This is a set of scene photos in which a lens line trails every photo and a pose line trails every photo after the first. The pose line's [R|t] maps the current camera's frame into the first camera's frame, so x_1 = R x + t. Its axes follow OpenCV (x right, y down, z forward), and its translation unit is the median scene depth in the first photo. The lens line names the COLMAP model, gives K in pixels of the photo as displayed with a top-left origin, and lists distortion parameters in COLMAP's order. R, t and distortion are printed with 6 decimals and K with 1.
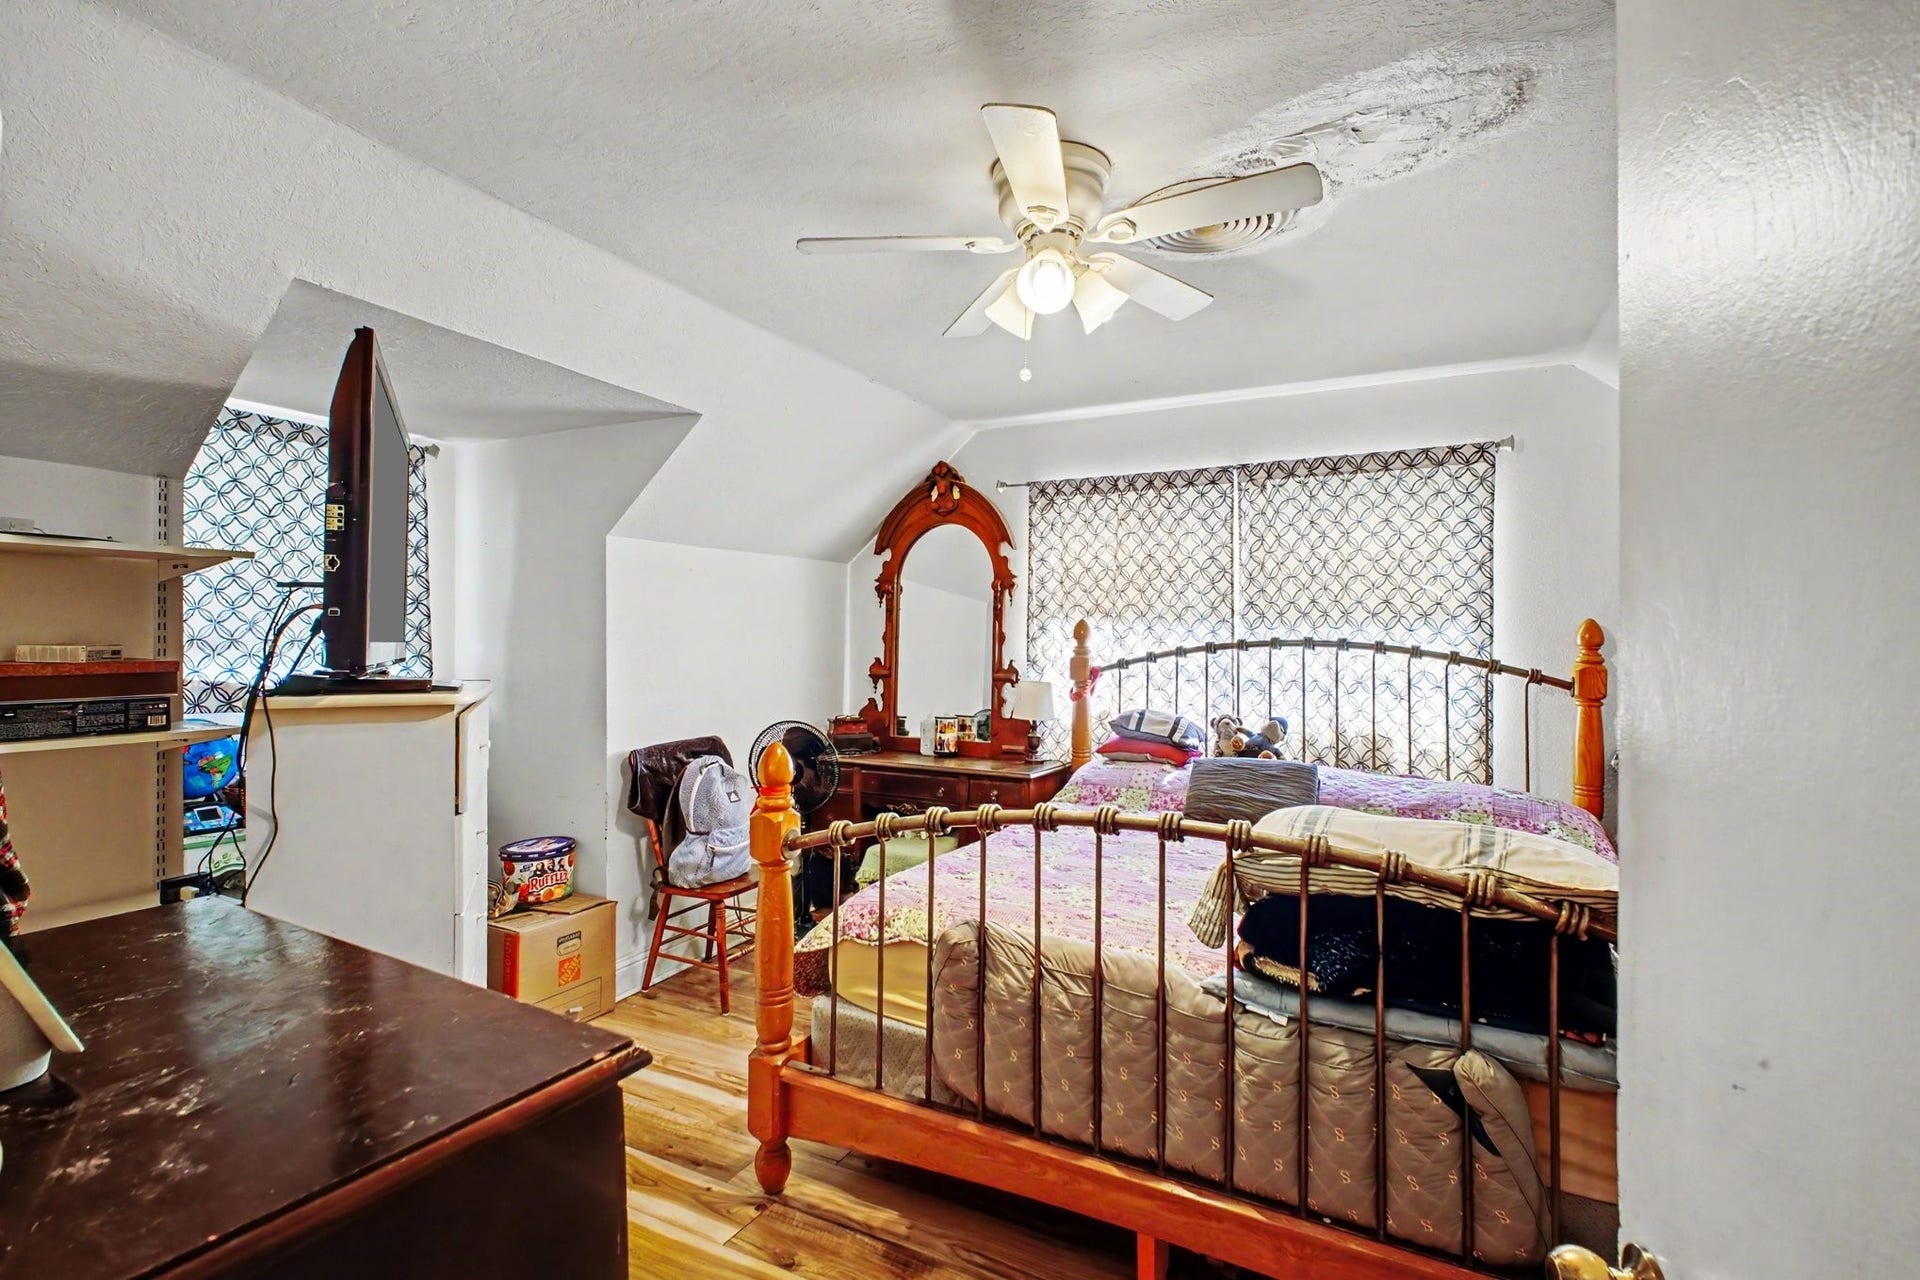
lens RADIAL K [[889.6, 0, 972.5], [0, 889.6, 625.7], [0, 0, 1]] dist [-0.000441, -0.000110]
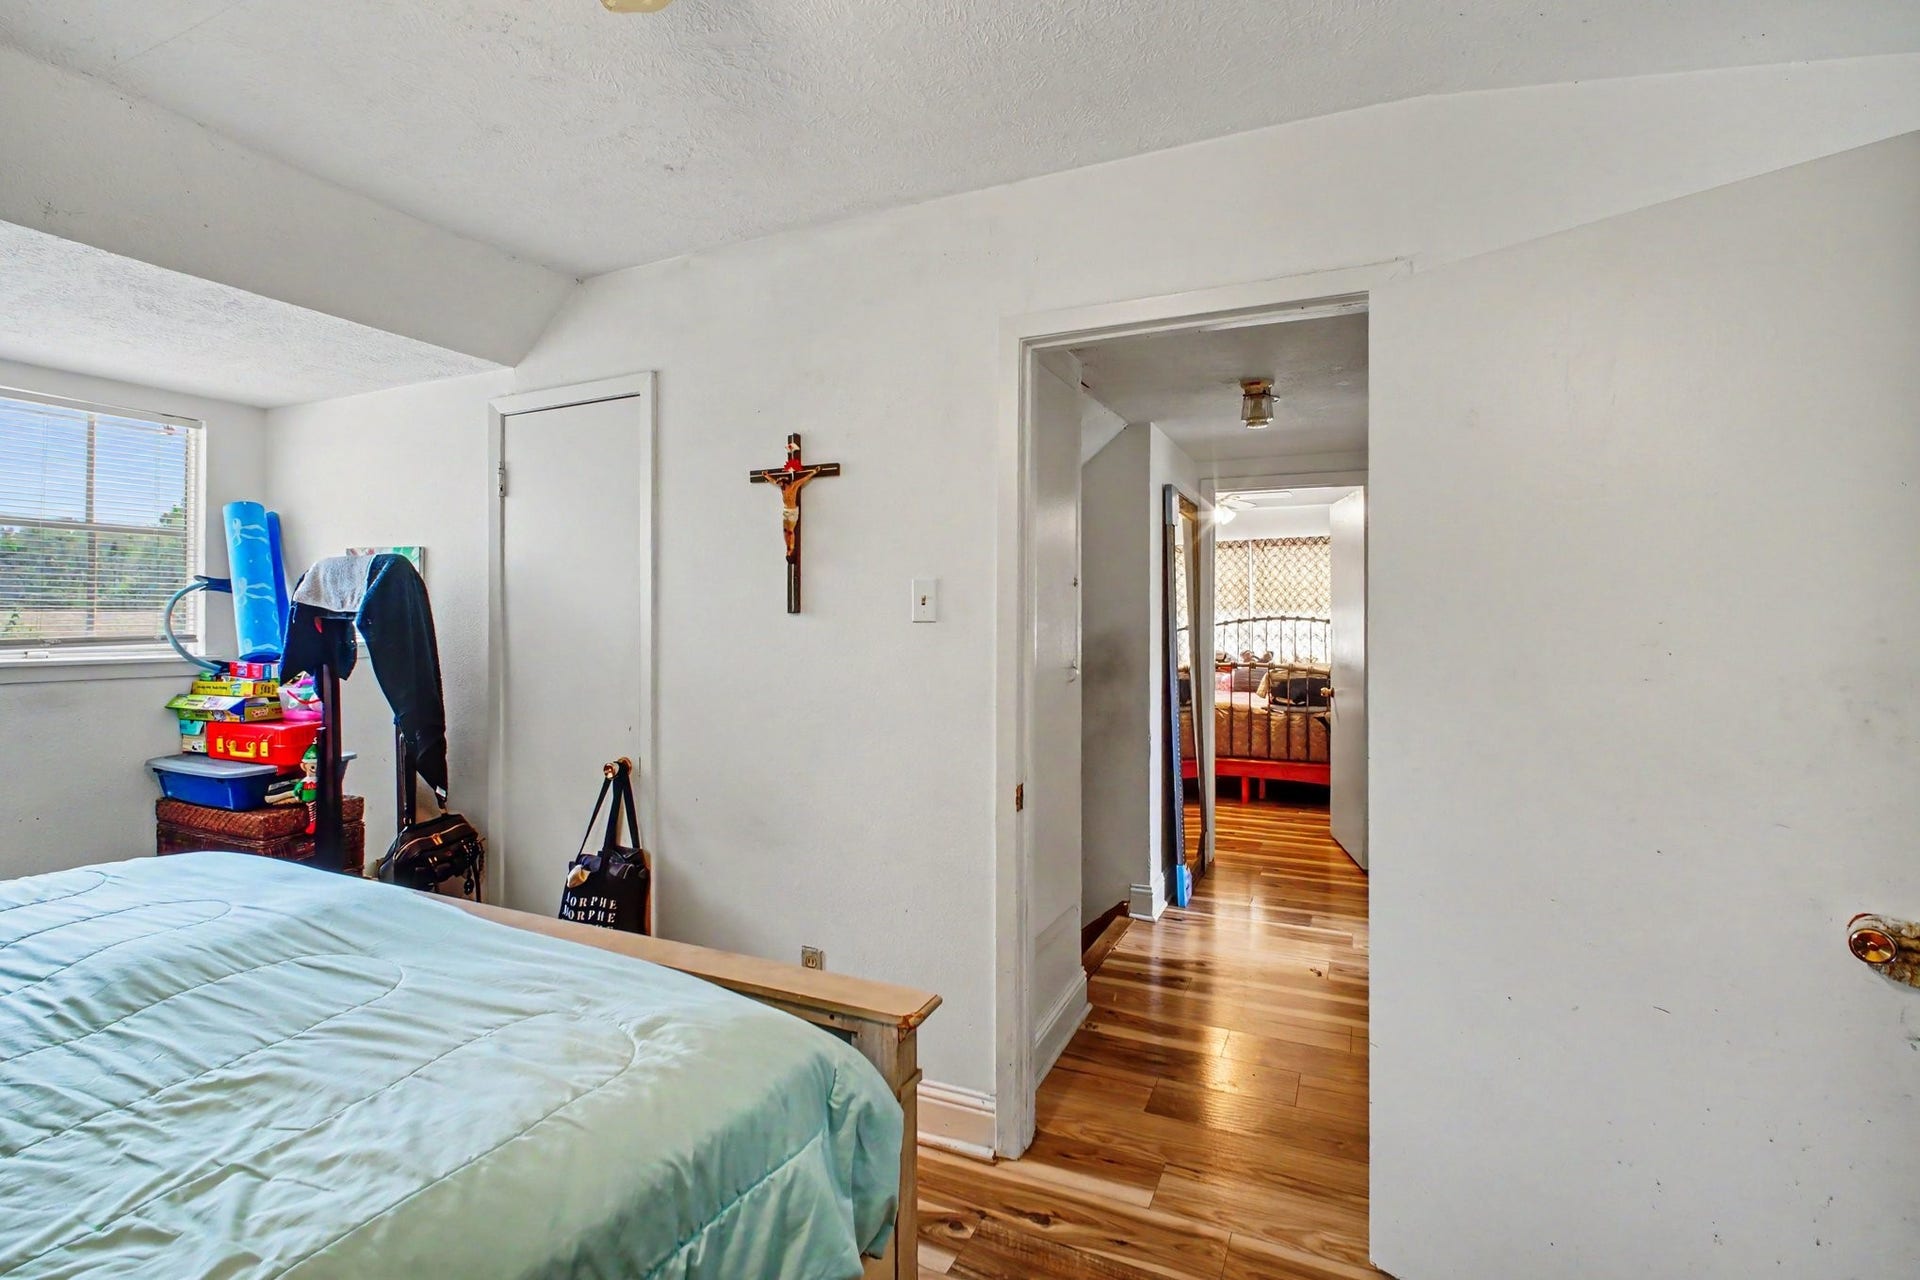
lens RADIAL K [[889.6, 0, 972.5], [0, 889.6, 625.7], [0, 0, 1]] dist [-0.000441, -0.000110]
pose [[0.998954, -0.008431, 0.044931, -0.553072], [0.007868, 0.999888, 0.012705, 0.003076], [-0.045034, -0.012338, 0.998909, -1.321579]]
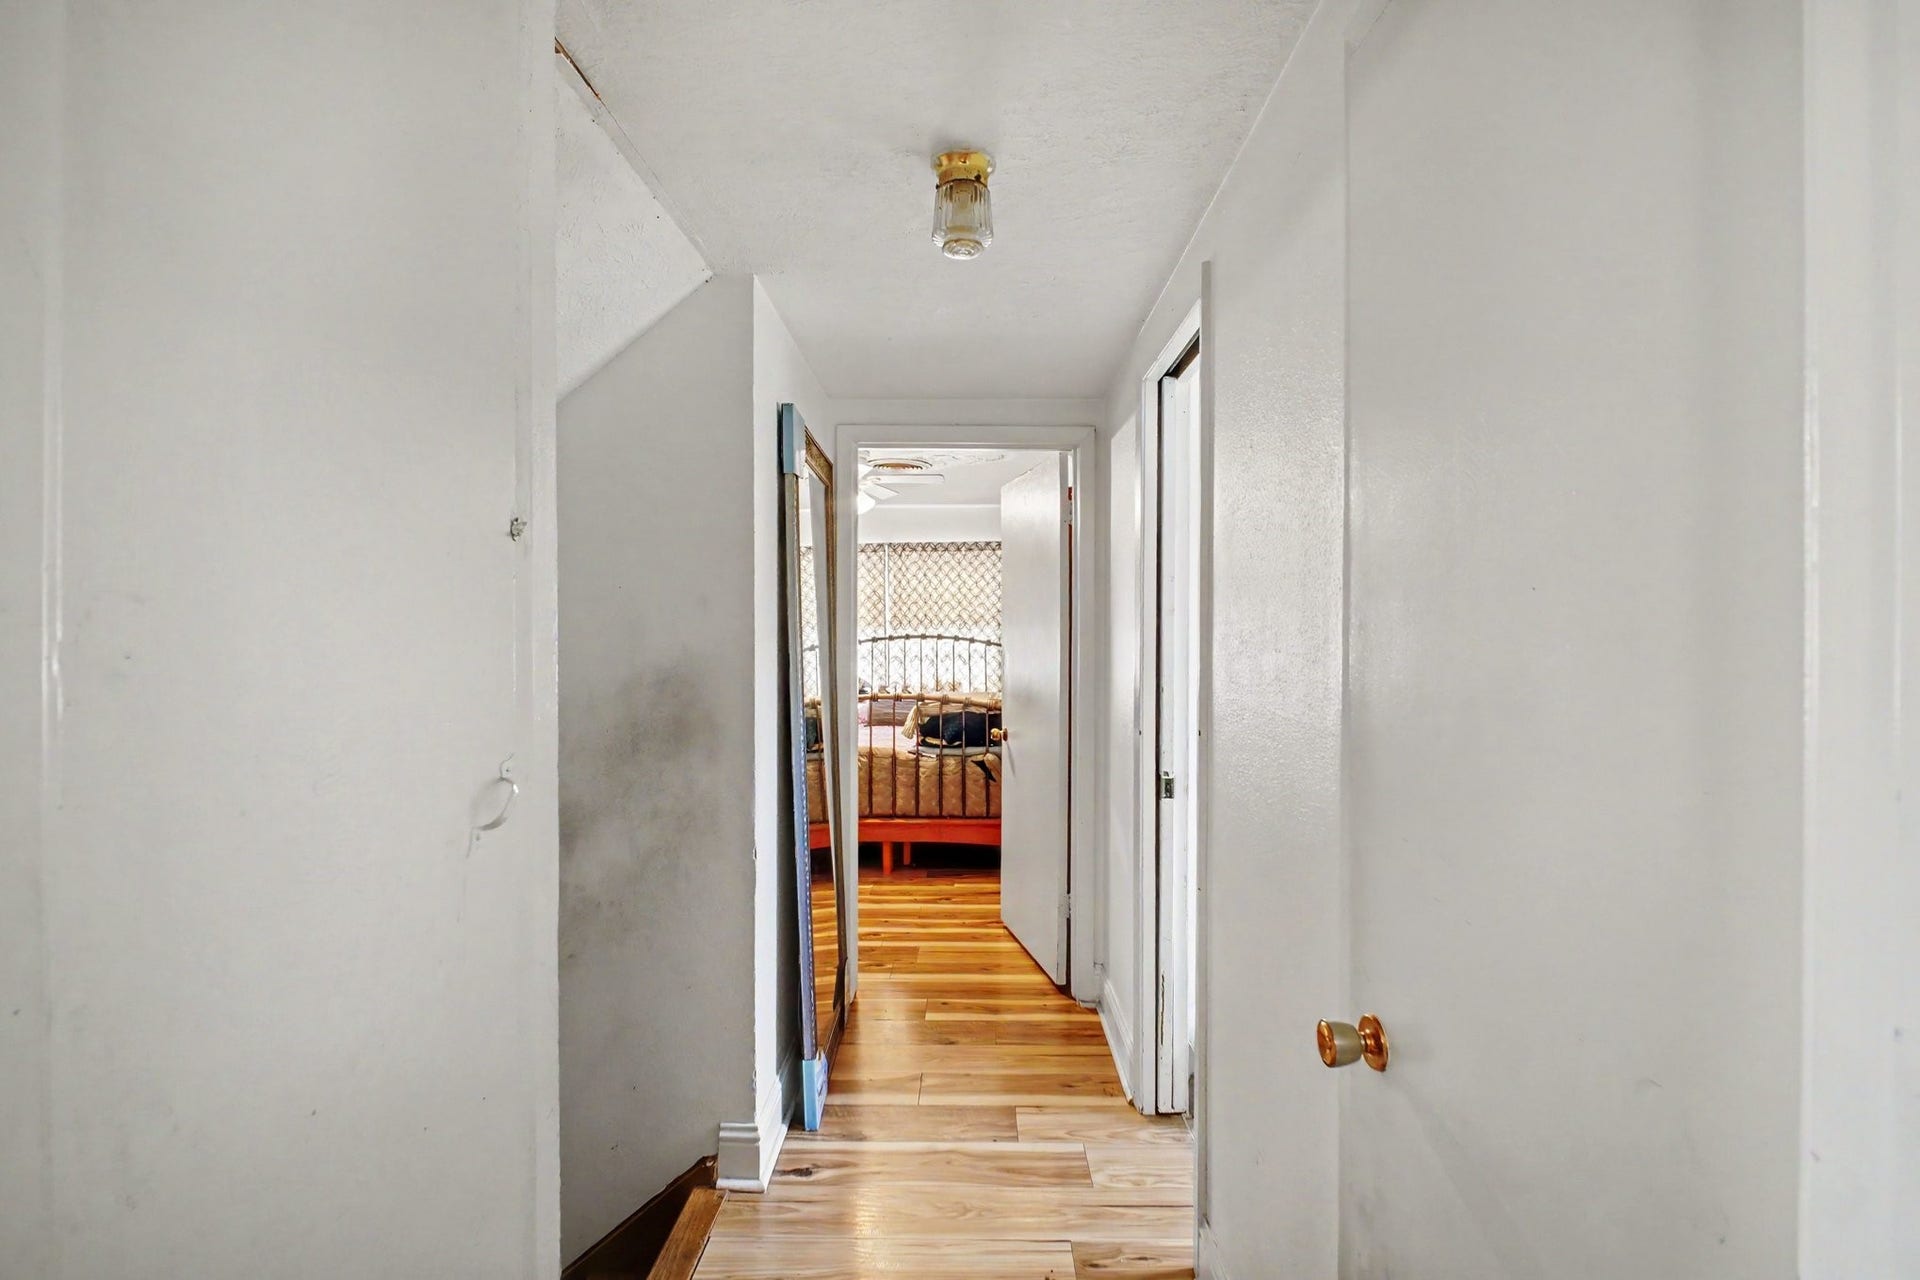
lens RADIAL K [[885.9, 0, 960.0], [0, 885.9, 640.0], [0, 0, 1]] dist [-0.000279, -0.000073]
pose [[0.899970, -0.008956, 0.435859, -0.419375], [0.004471, 0.999926, 0.011313, 0.005487], [-0.435928, -0.008233, 0.899944, -0.830573]]
